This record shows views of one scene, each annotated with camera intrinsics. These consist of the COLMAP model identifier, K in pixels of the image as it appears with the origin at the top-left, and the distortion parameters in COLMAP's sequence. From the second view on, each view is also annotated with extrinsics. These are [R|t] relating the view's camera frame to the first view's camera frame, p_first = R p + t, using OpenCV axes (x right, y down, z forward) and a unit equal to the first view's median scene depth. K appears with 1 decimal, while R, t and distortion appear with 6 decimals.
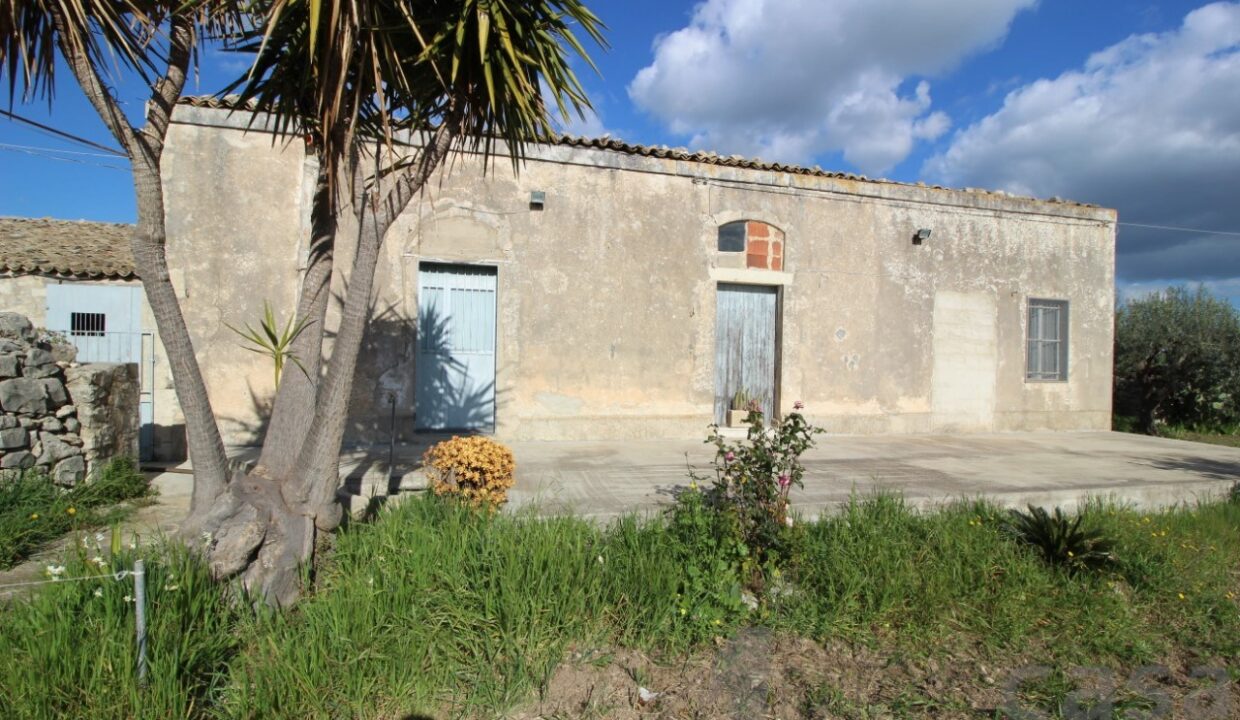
lens RADIAL K [[574.6, 0, 620.0], [0, 574.6, 360.0], [0, 0, 1]] dist [-0.041856, 0.000470]
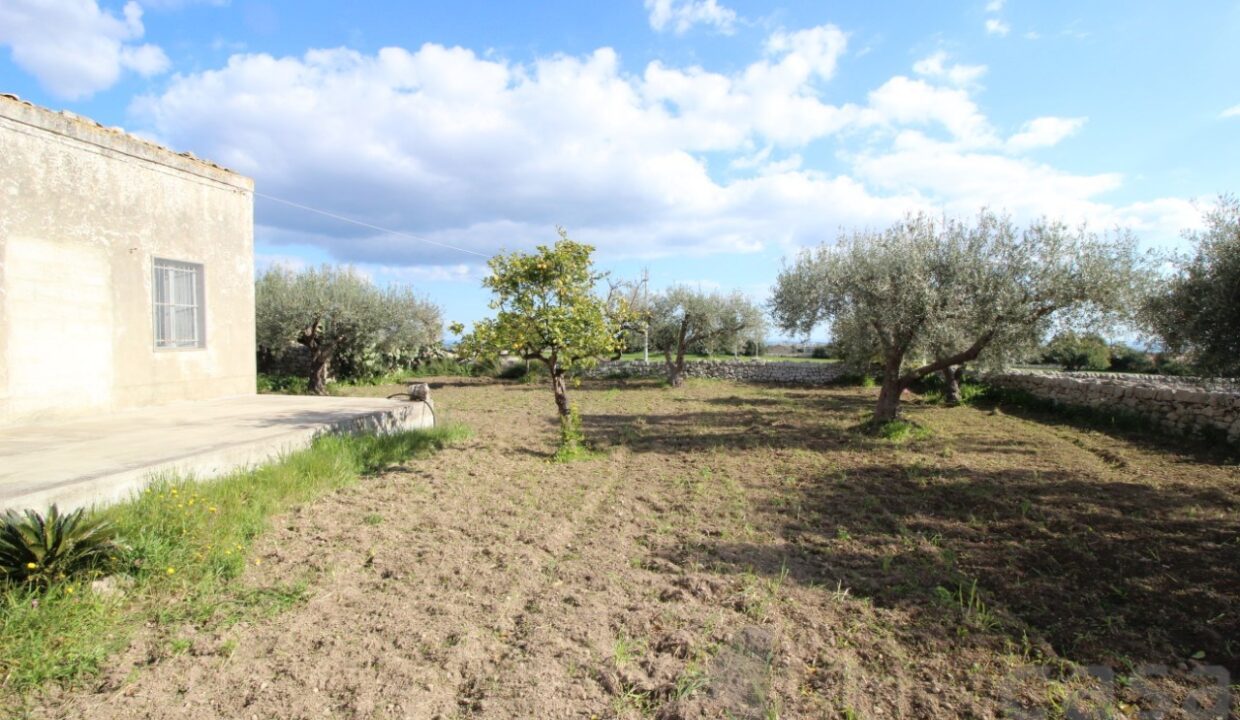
lens RADIAL K [[571.4, 0, 624.1], [0, 571.4, 356.7], [0, 0, 1]] dist [-0.002117, -0.013103]
pose [[0.365739, -0.054748, 0.929106, 0.156861], [0.011317, 0.998456, 0.054380, 0.007523], [-0.930649, -0.009374, 0.365794, -0.028749]]
